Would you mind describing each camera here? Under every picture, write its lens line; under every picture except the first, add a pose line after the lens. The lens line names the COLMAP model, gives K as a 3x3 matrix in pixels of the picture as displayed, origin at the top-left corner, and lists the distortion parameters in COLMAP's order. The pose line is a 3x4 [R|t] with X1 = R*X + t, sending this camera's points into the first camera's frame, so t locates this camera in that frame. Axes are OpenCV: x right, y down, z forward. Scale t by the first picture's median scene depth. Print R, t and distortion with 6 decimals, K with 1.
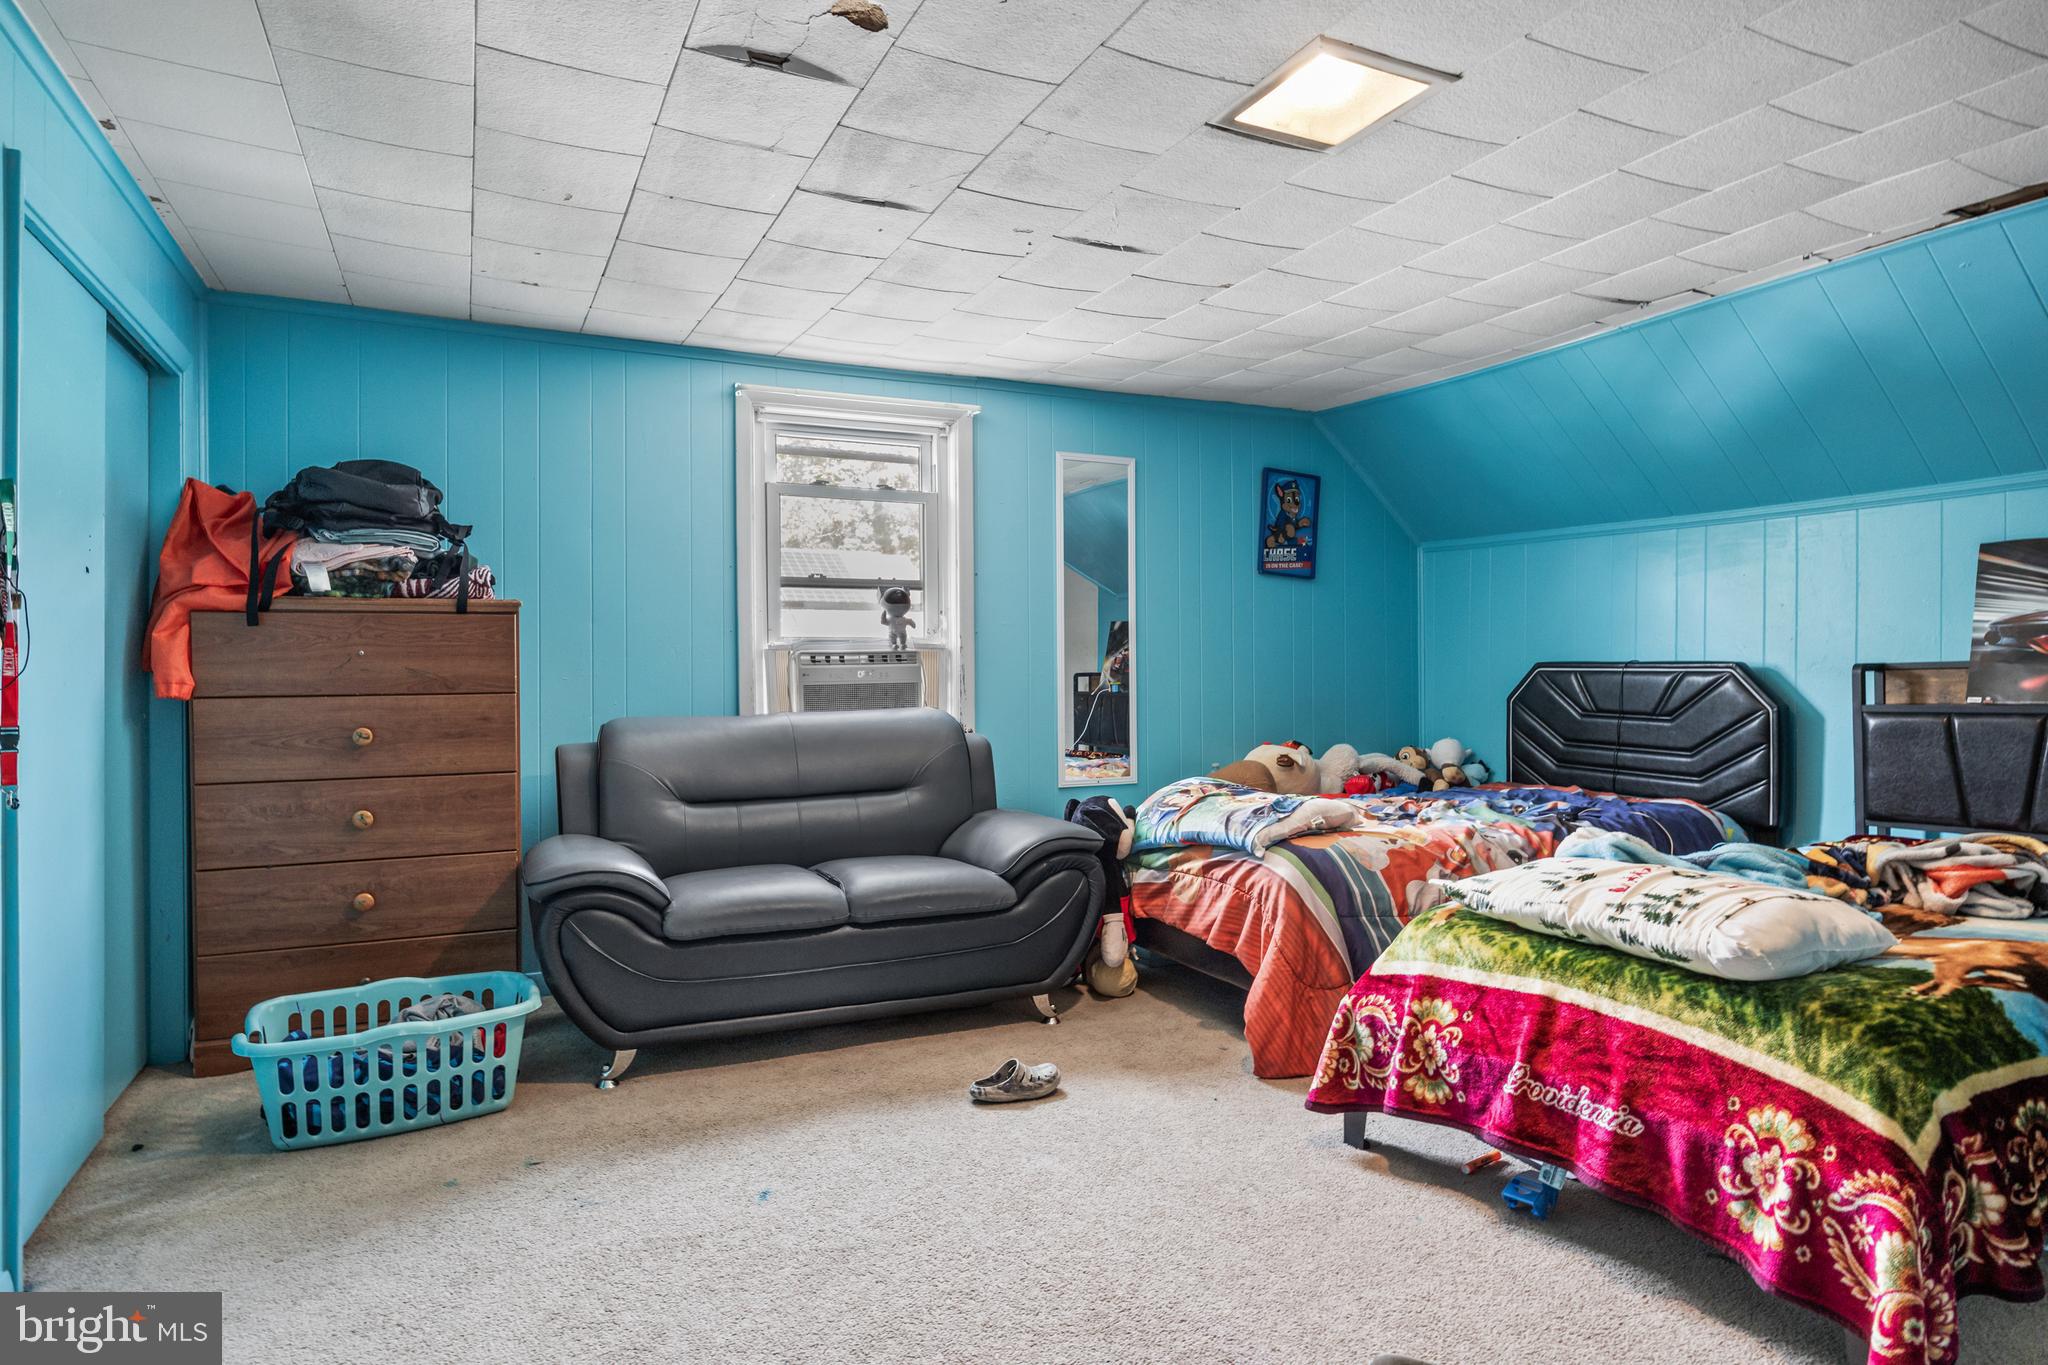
lens RADIAL K [[1175.8, 0, 1024.0], [0, 1175.8, 682.5], [0, 0, 1]] dist [0.002664, 0.000754]
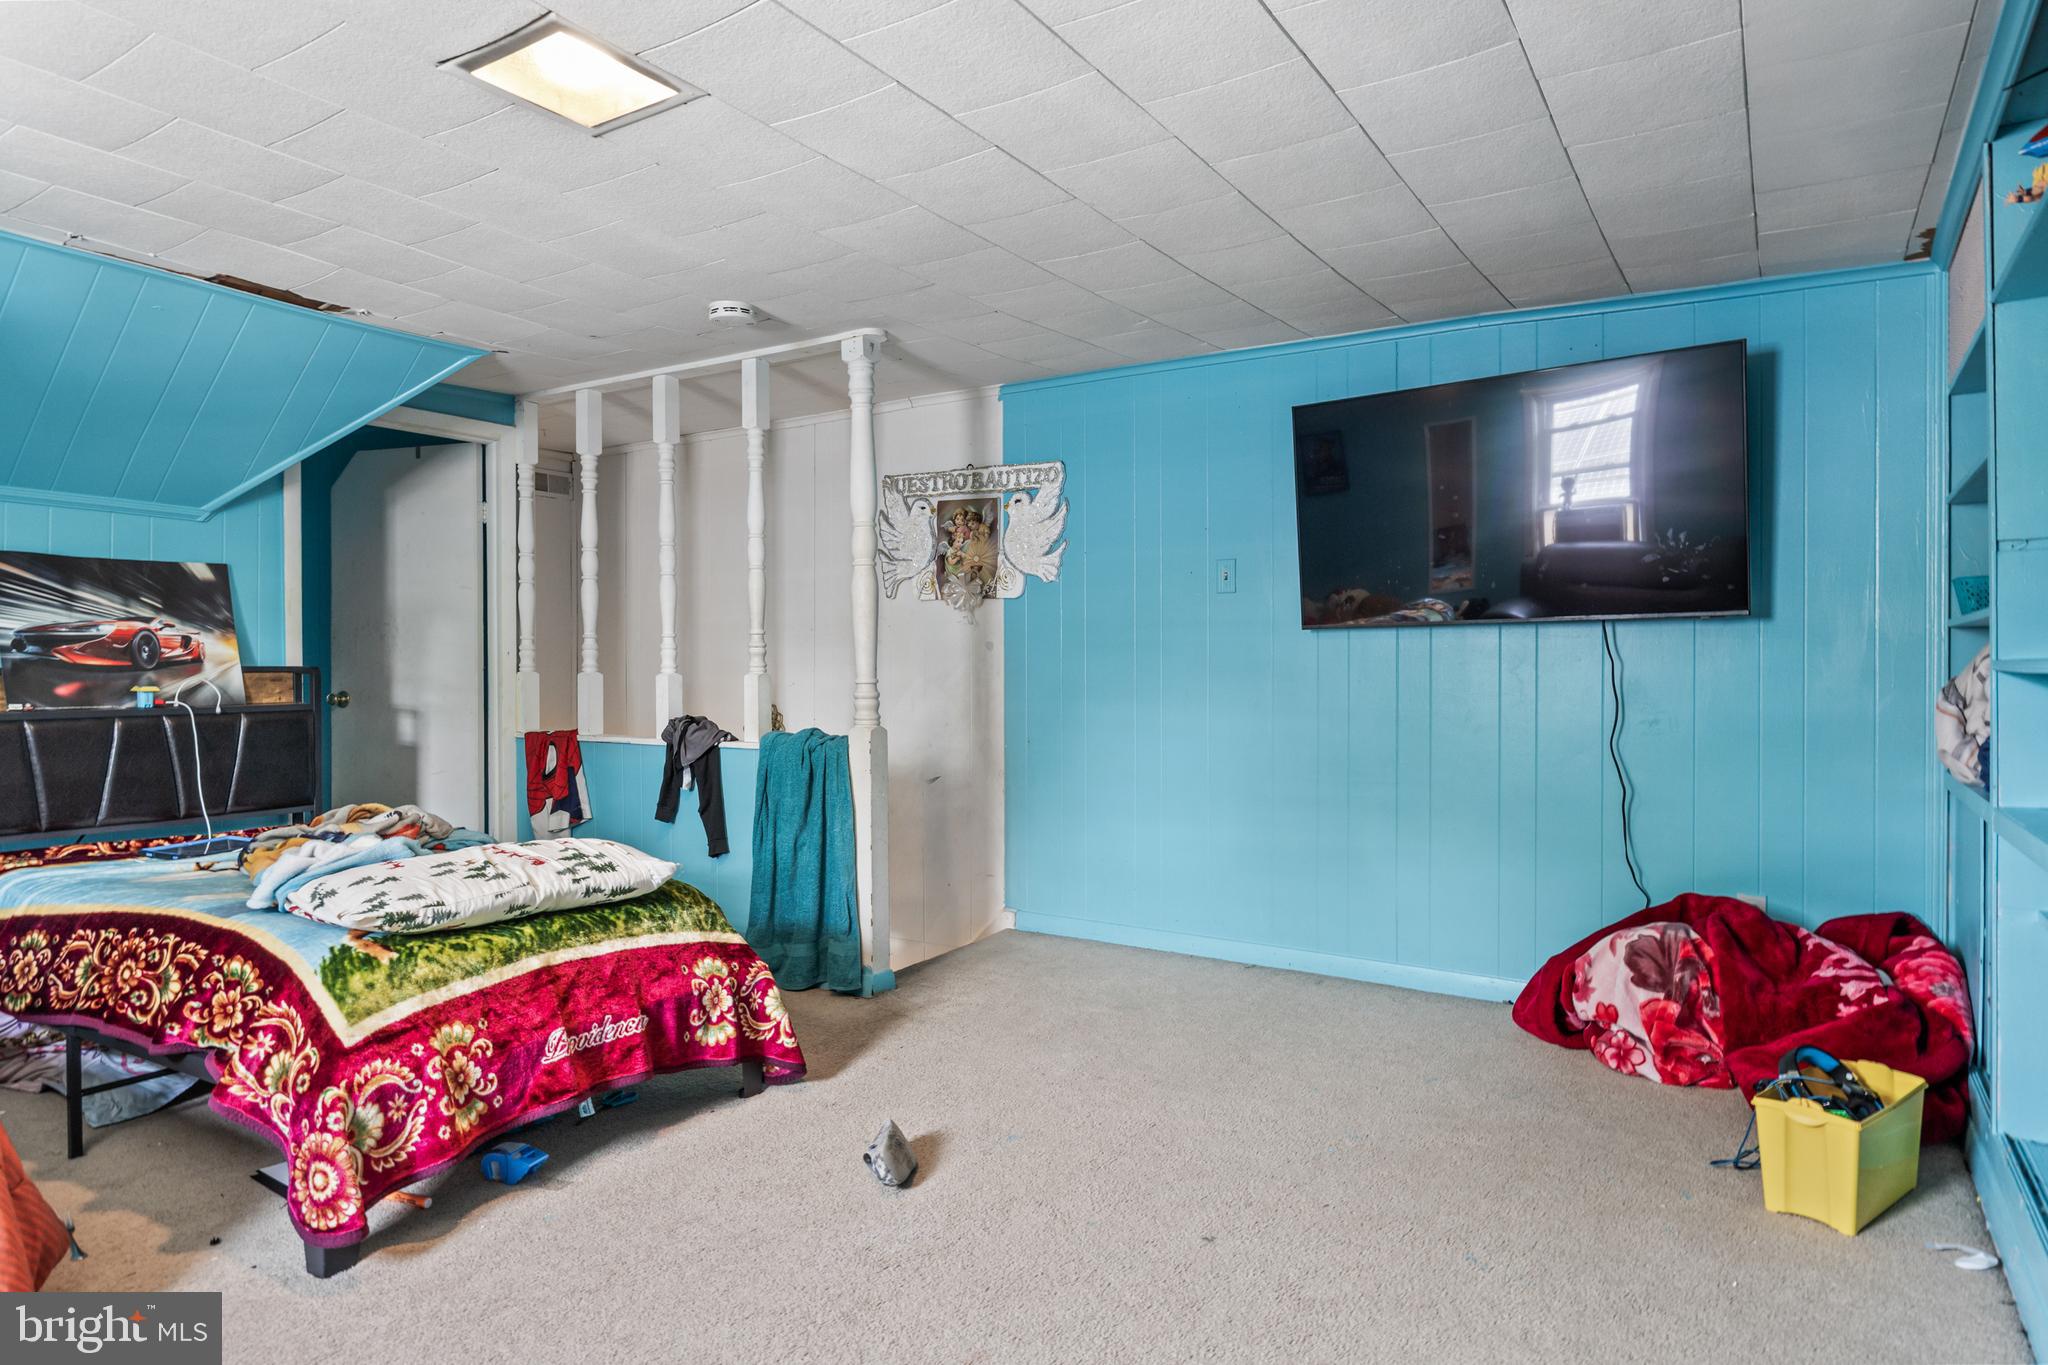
lens RADIAL K [[1193.4, 0, 1024.0], [0, 1193.4, 682.5], [0, 0, 1]] dist [-0.000905, -0.000156]
pose [[-0.526706, 0.001714, 0.850046, -0.723876], [0.006484, 0.999977, 0.002001, -0.003460], [-0.850023, 0.006566, -0.526705, 1.145485]]
